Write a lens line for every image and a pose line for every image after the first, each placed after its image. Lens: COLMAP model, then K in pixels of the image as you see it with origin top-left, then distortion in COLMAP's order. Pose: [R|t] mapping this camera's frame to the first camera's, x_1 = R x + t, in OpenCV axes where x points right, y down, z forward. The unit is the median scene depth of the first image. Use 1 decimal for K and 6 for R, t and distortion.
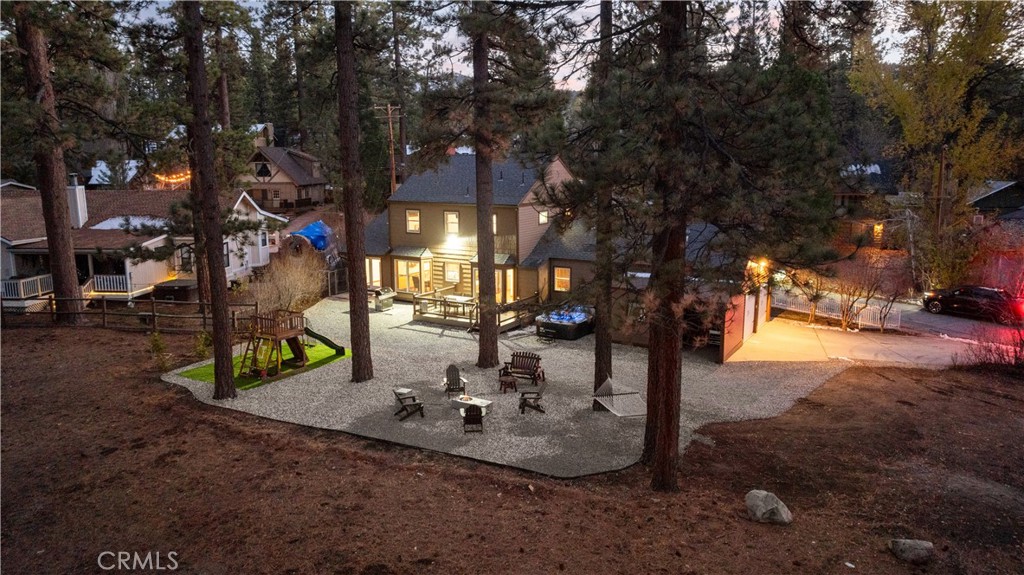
lens RADIAL K [[718.5, 0, 512.0], [0, 718.5, 287.5], [0, 0, 1]] dist [-0.055029, 0.097343]
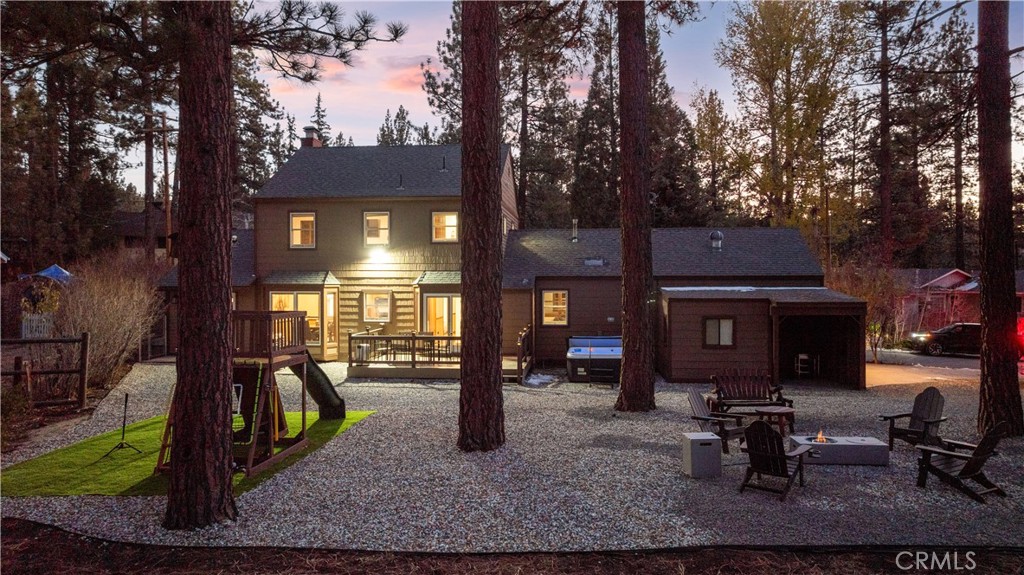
lens RADIAL K [[718.5, 0, 512.0], [0, 718.5, 287.5], [0, 0, 1]] dist [-0.055029, 0.097343]
pose [[0.903605, -0.001180, 0.428366, -0.252560], [0.070983, 0.986584, -0.147015, 0.065552], [-0.422445, 0.163250, 0.891566, 0.385842]]
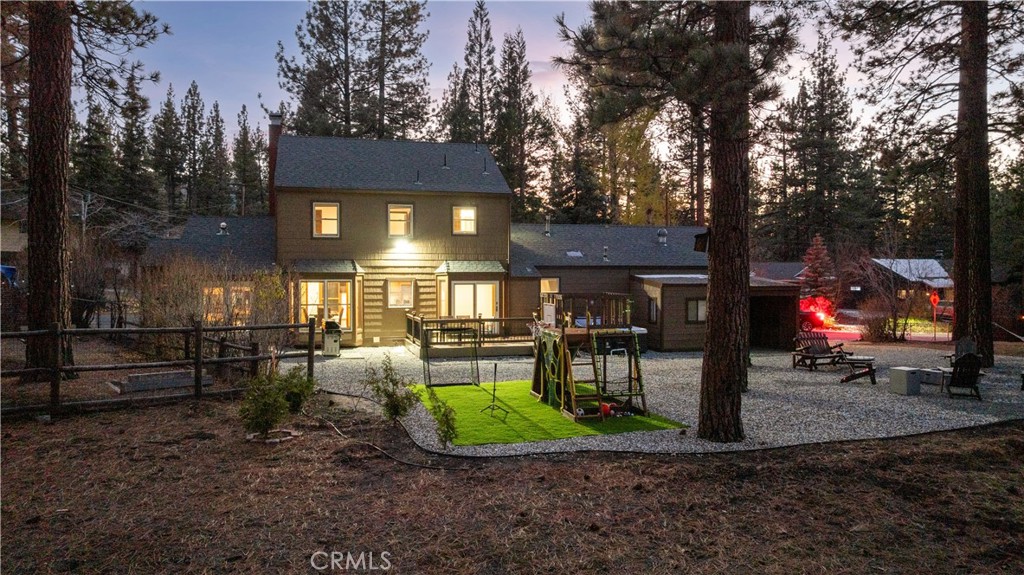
lens RADIAL K [[718.5, 0, 512.0], [0, 718.5, 287.5], [0, 0, 1]] dist [-0.055029, 0.097343]
pose [[0.696101, -0.013008, 0.717826, -0.507154], [0.120409, 0.987789, -0.098865, 0.053942], [-0.707774, 0.155253, 0.689168, 0.465823]]
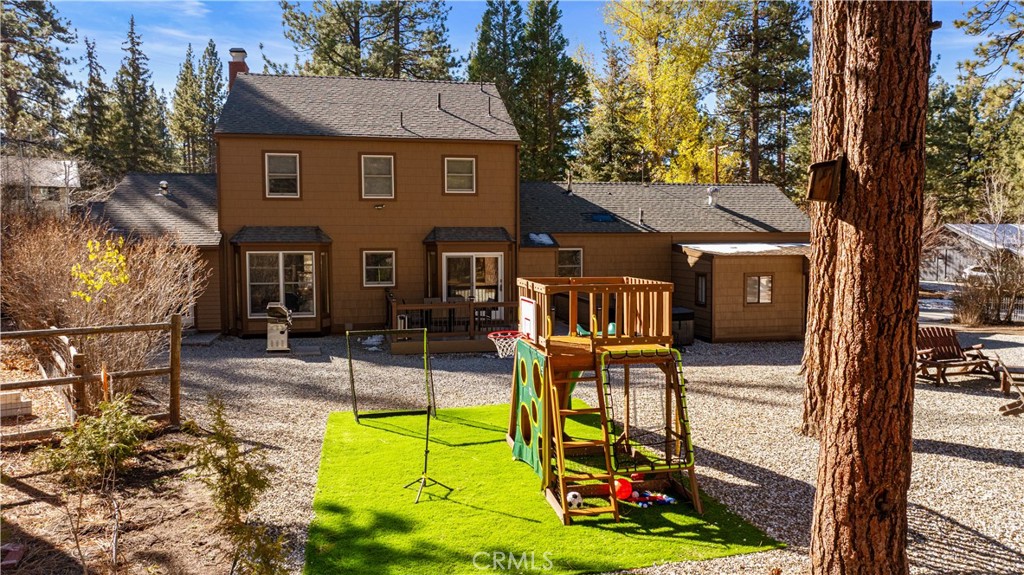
lens RADIAL K [[718.5, 0, 512.0], [0, 718.5, 287.5], [0, 0, 1]] dist [-0.055029, 0.097343]
pose [[0.737004, -0.045428, 0.674361, -0.379422], [0.116689, 0.991309, -0.060750, 0.037622], [-0.665740, 0.123464, 0.735899, 0.551604]]
